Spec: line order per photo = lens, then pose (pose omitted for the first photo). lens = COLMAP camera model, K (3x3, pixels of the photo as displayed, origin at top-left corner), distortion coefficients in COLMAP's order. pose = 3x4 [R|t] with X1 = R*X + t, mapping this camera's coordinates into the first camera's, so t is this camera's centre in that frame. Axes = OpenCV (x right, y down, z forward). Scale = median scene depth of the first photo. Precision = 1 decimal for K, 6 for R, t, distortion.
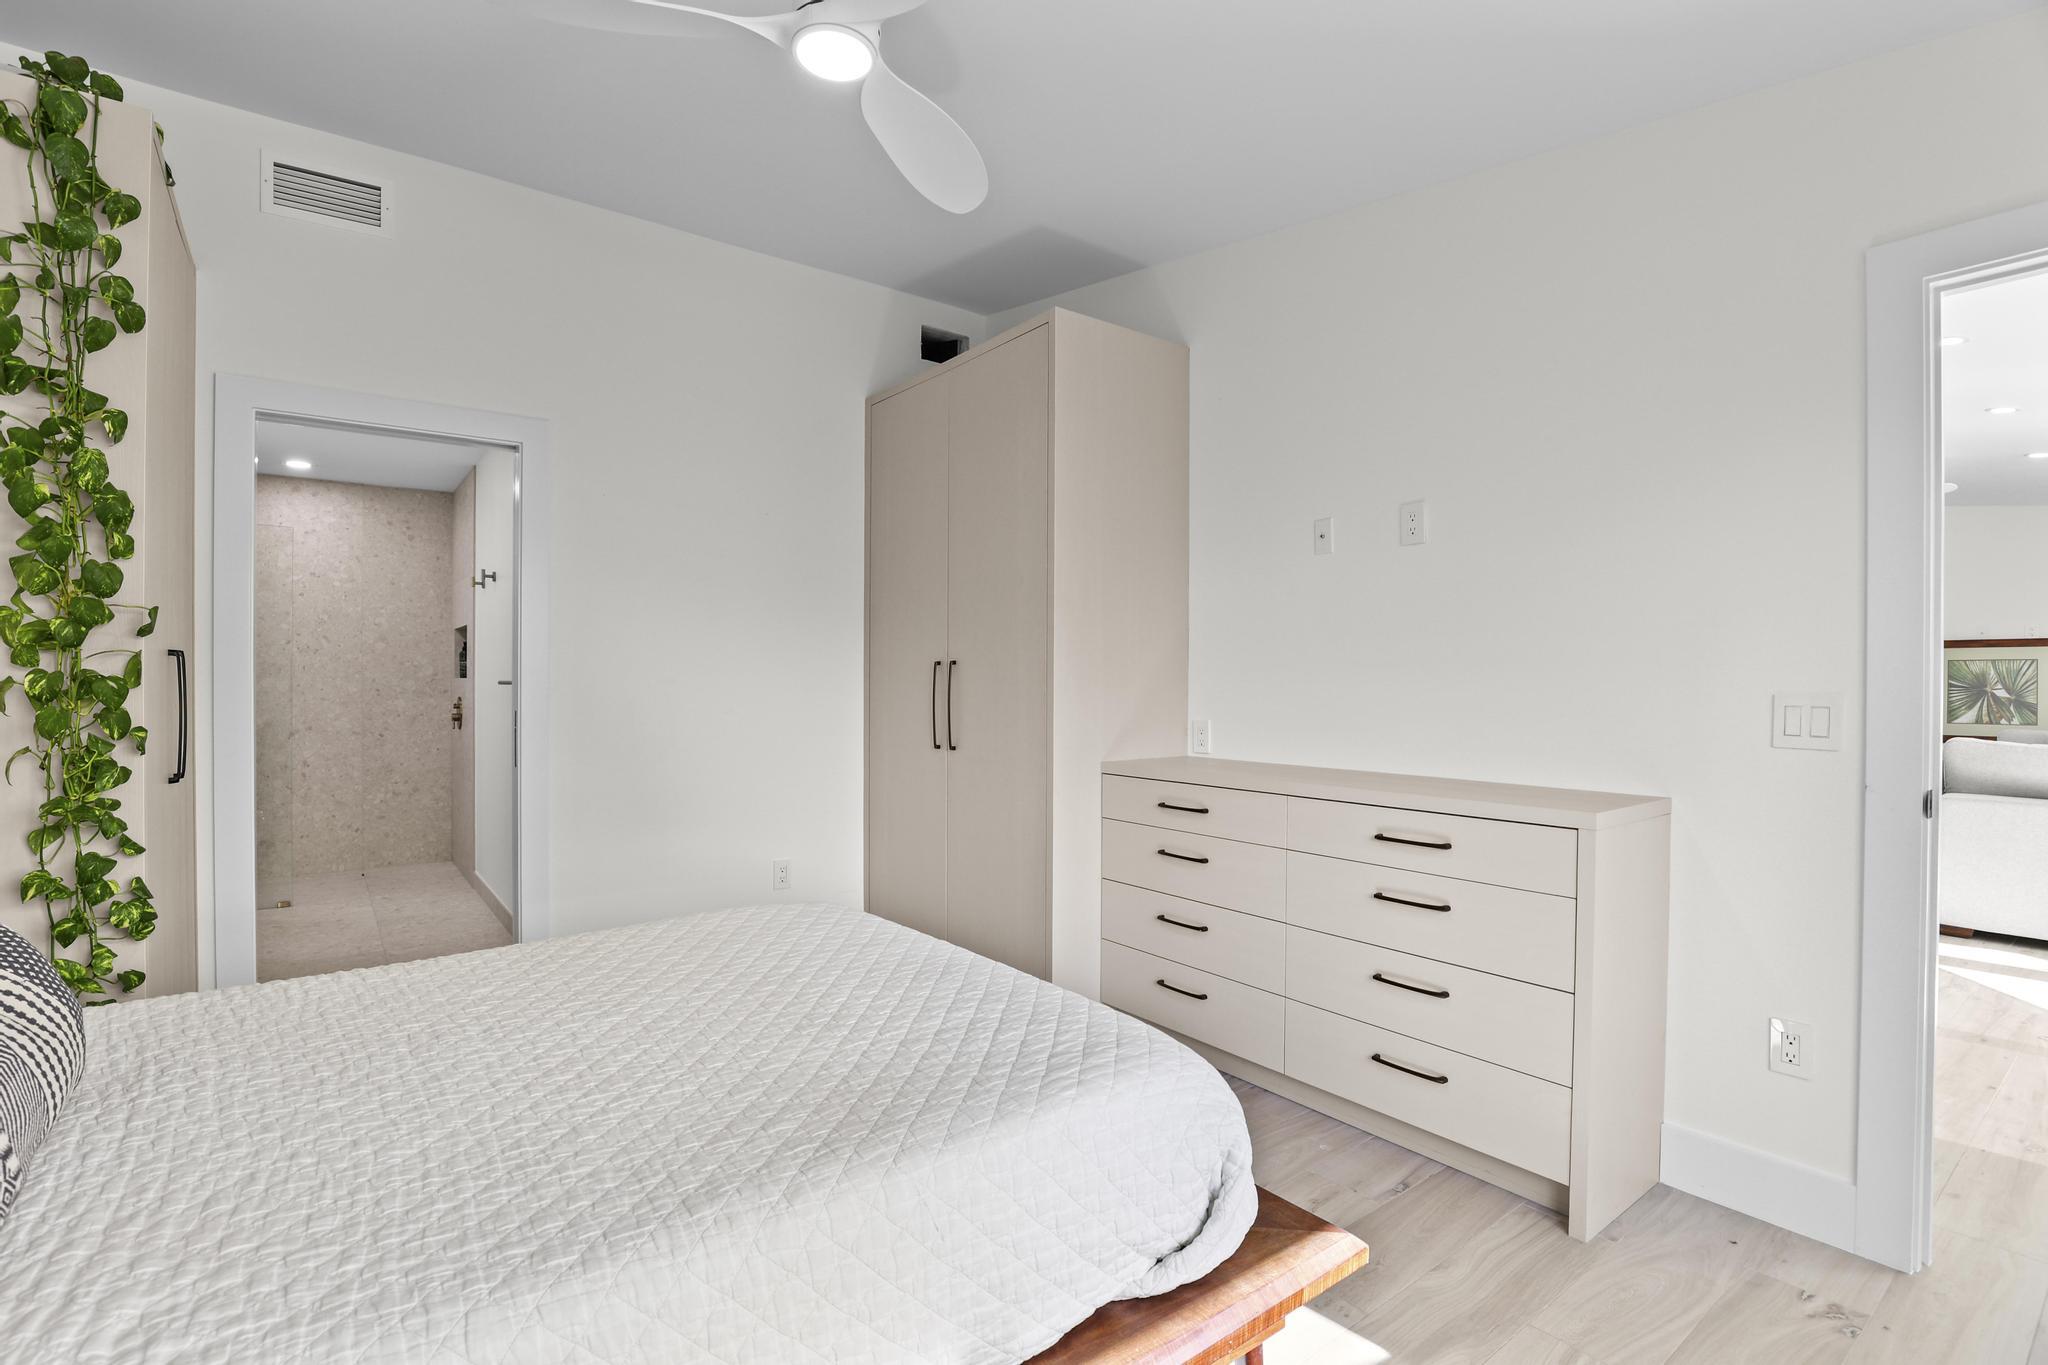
lens RADIAL K [[945.7, 0, 1007.0], [0, 945.7, 682.7], [0, 0, 1]] dist [-0.032819, 0.006693]
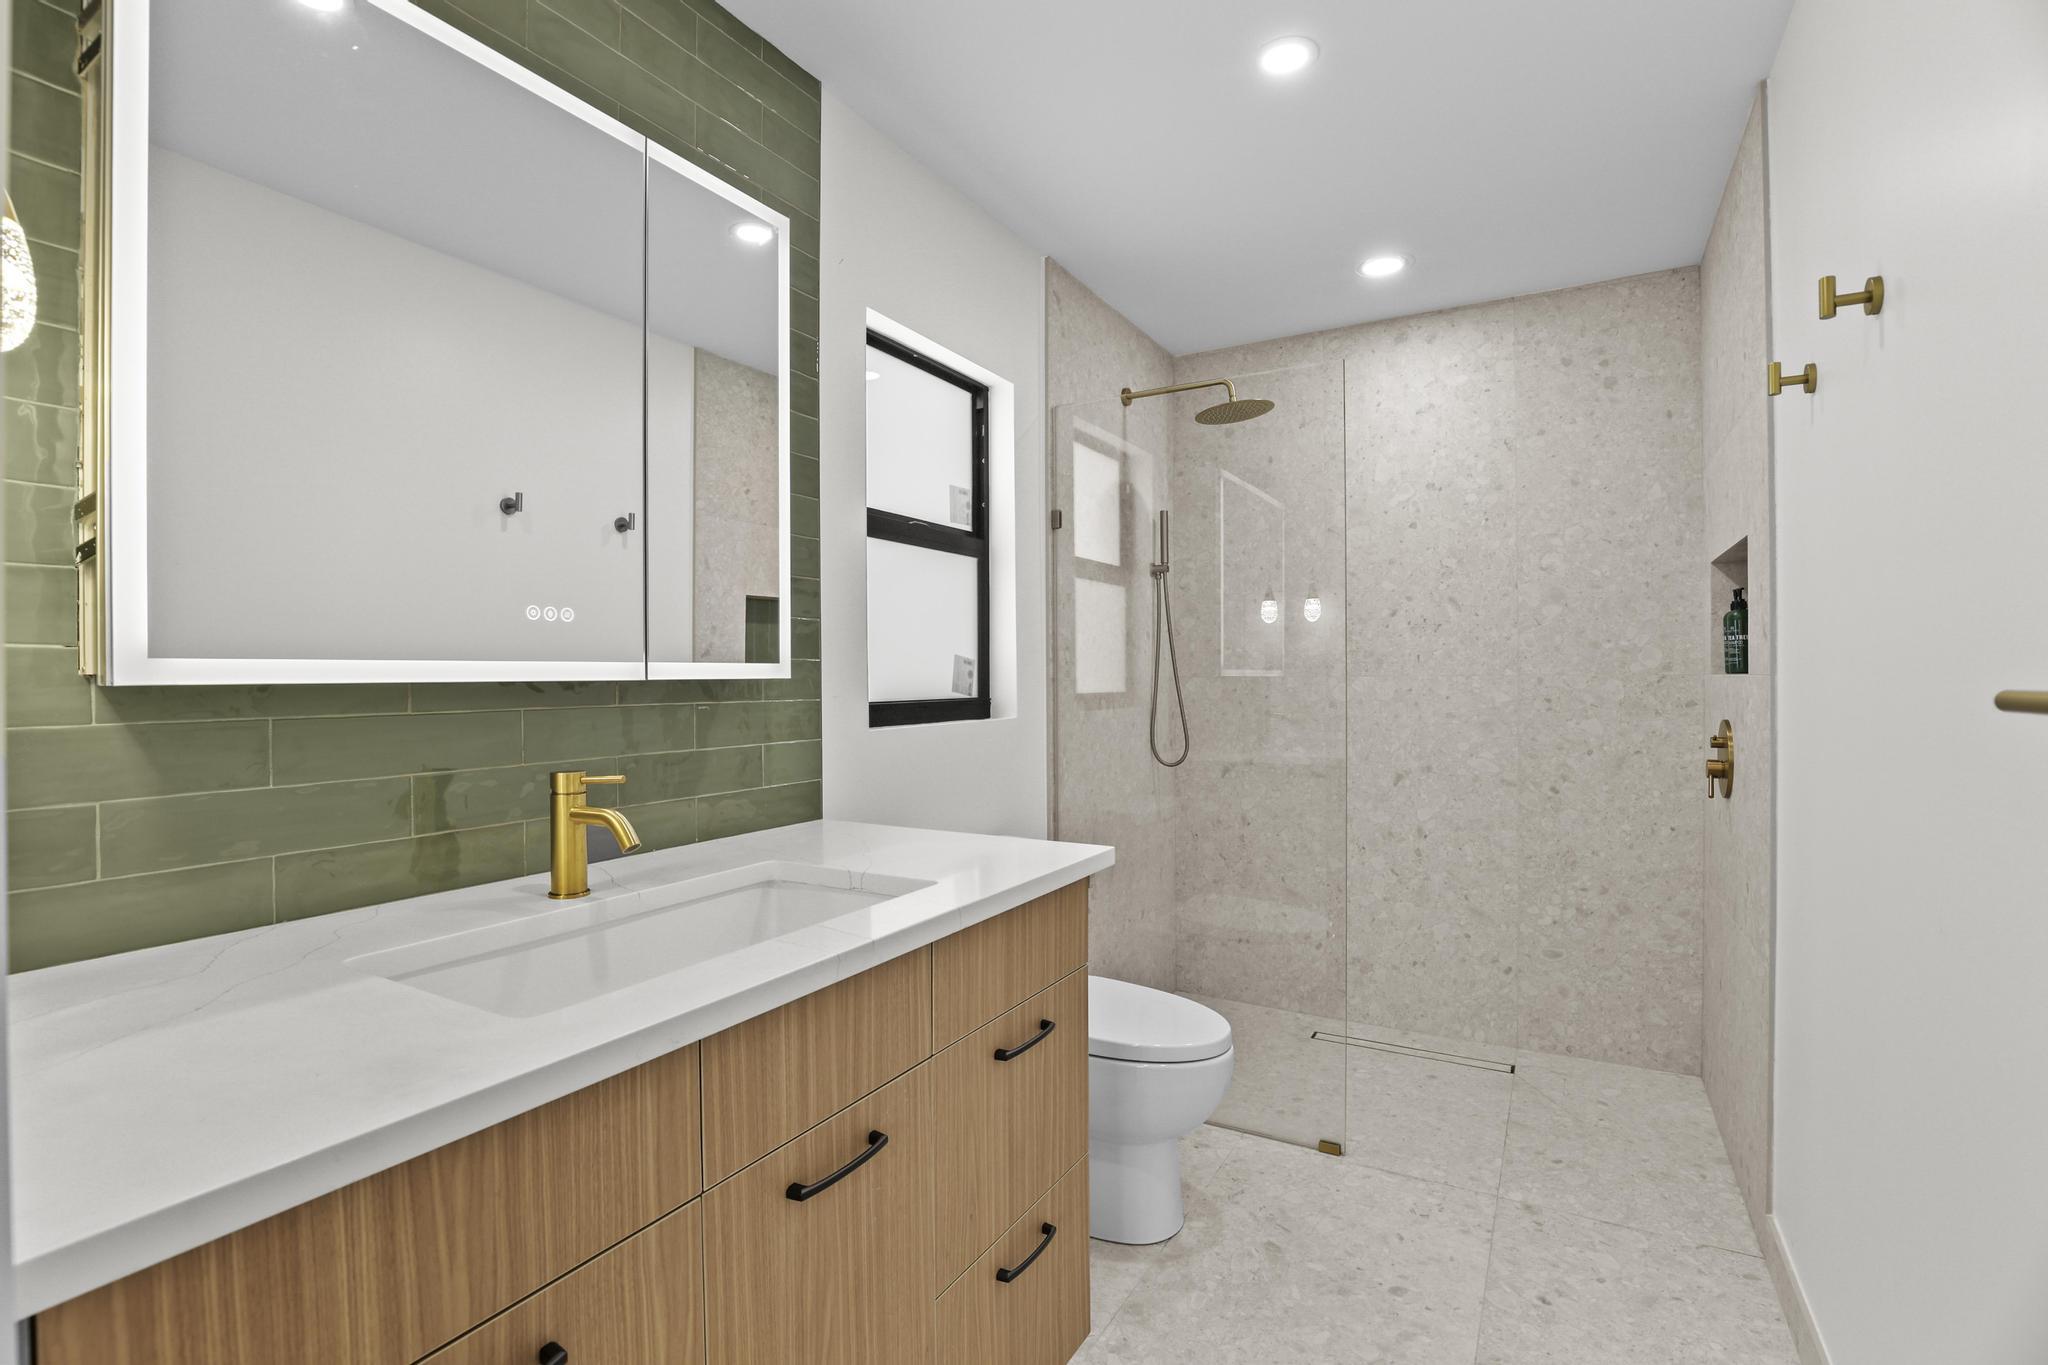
lens RADIAL K [[945.7, 0, 1013.5], [0, 945.7, 680.3], [0, 0, 1]] dist [-0.032819, 0.006693]
pose [[0.389715, -0.003752, -0.920928, -0.331706], [0.004040, 0.999989, -0.002365, -0.002492], [0.920926, -0.002799, 0.389726, 0.554037]]
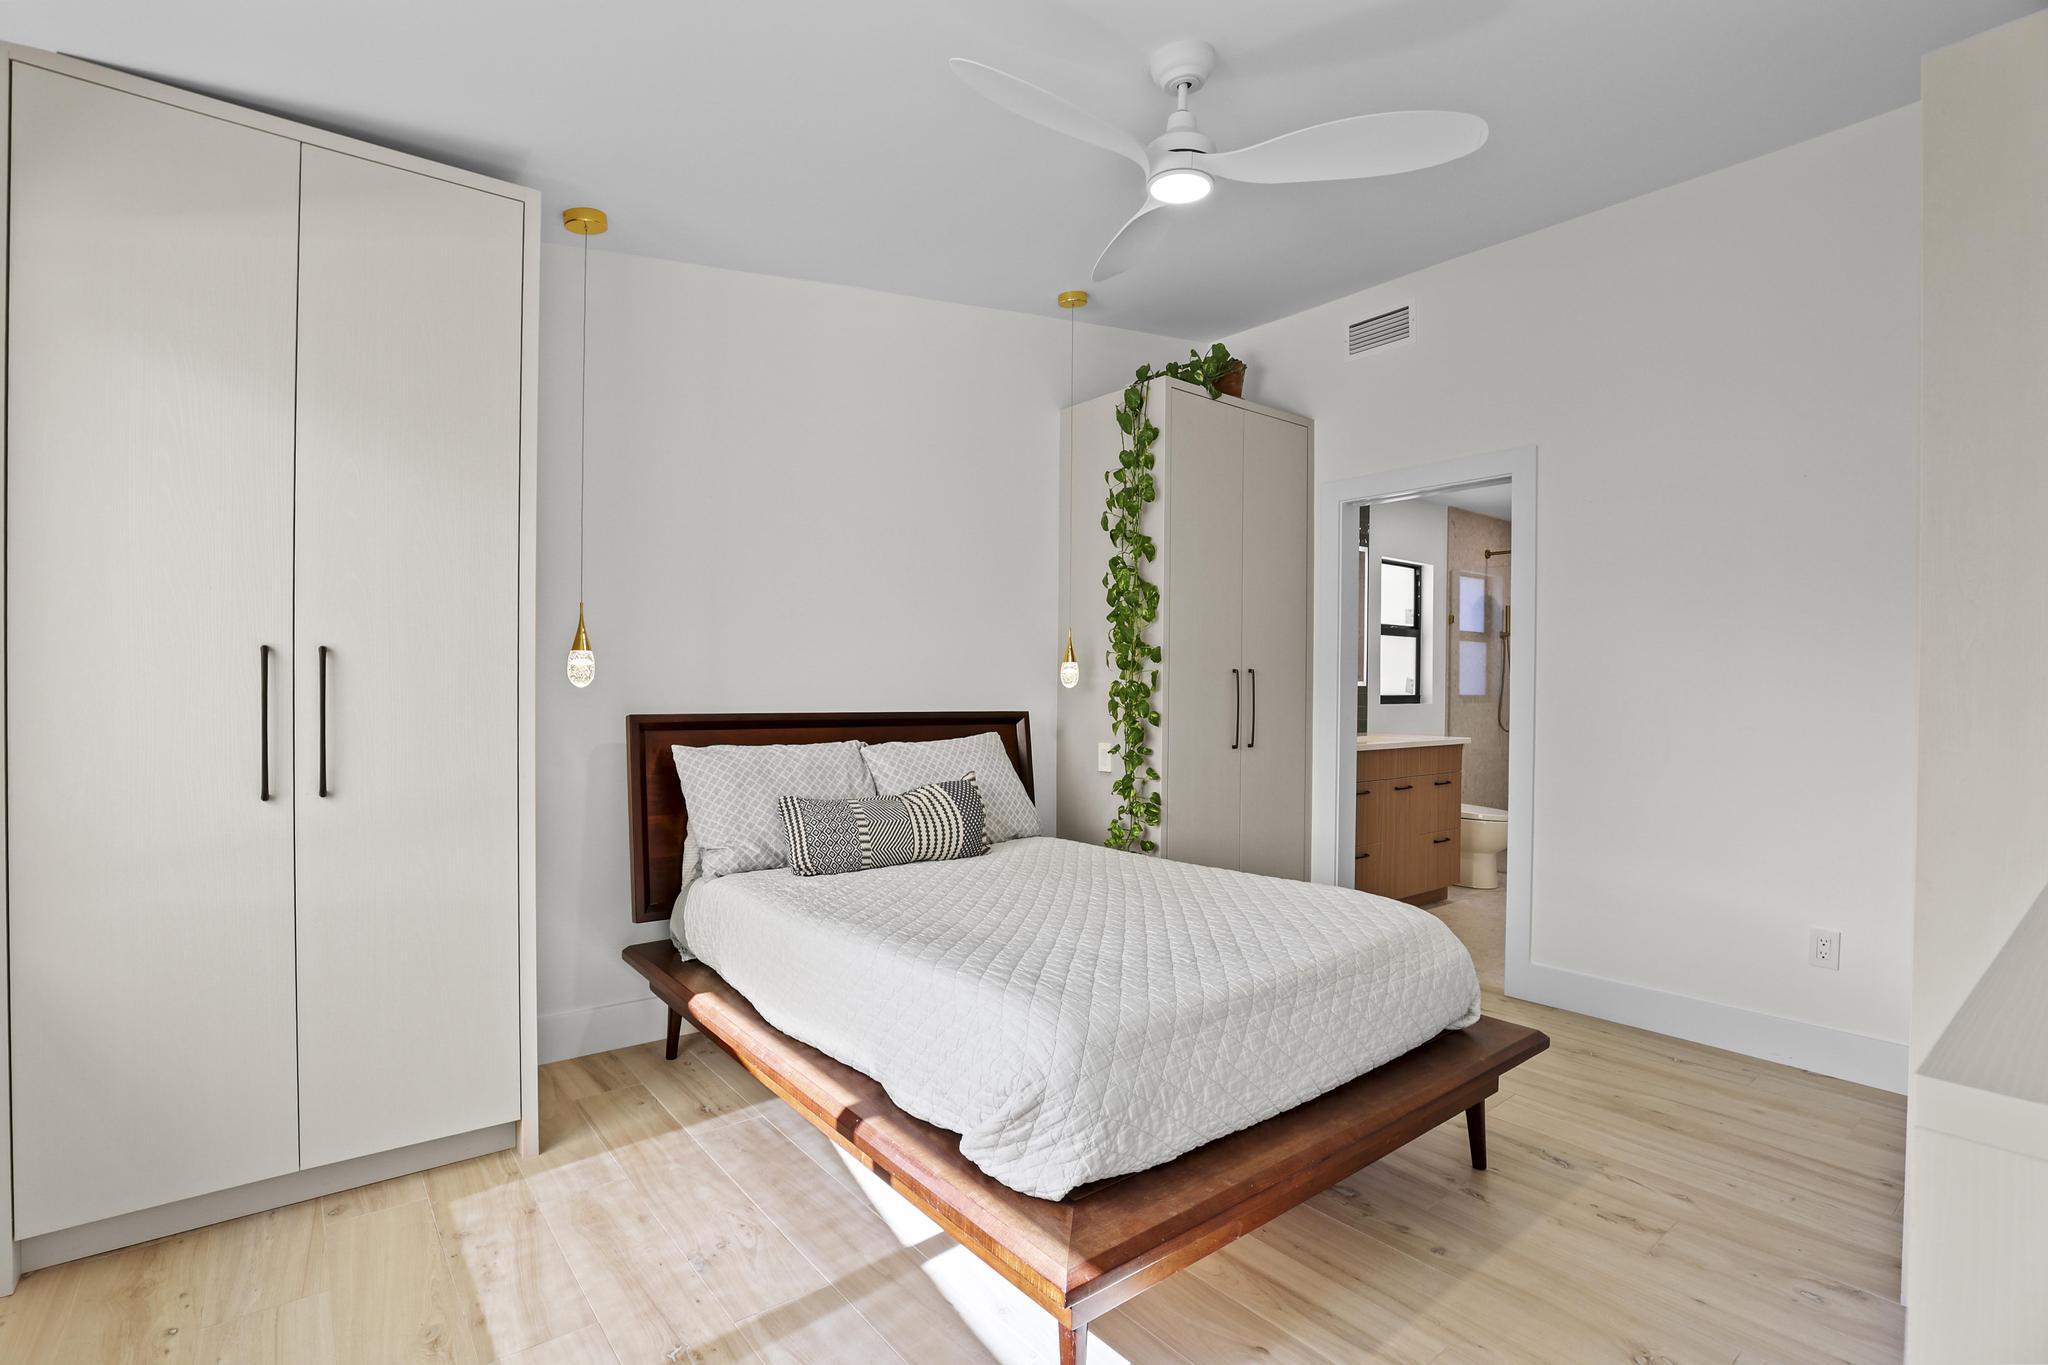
lens RADIAL K [[945.7, 0, 1027.9], [0, 945.7, 701.0], [0, 0, 1]] dist [-0.032819, 0.006693]
pose [[0.036438, 0.014831, -0.999226, 0.320375], [-0.010616, 0.999839, 0.014453, 0.000379], [0.999280, 0.010081, 0.036589, 0.225261]]
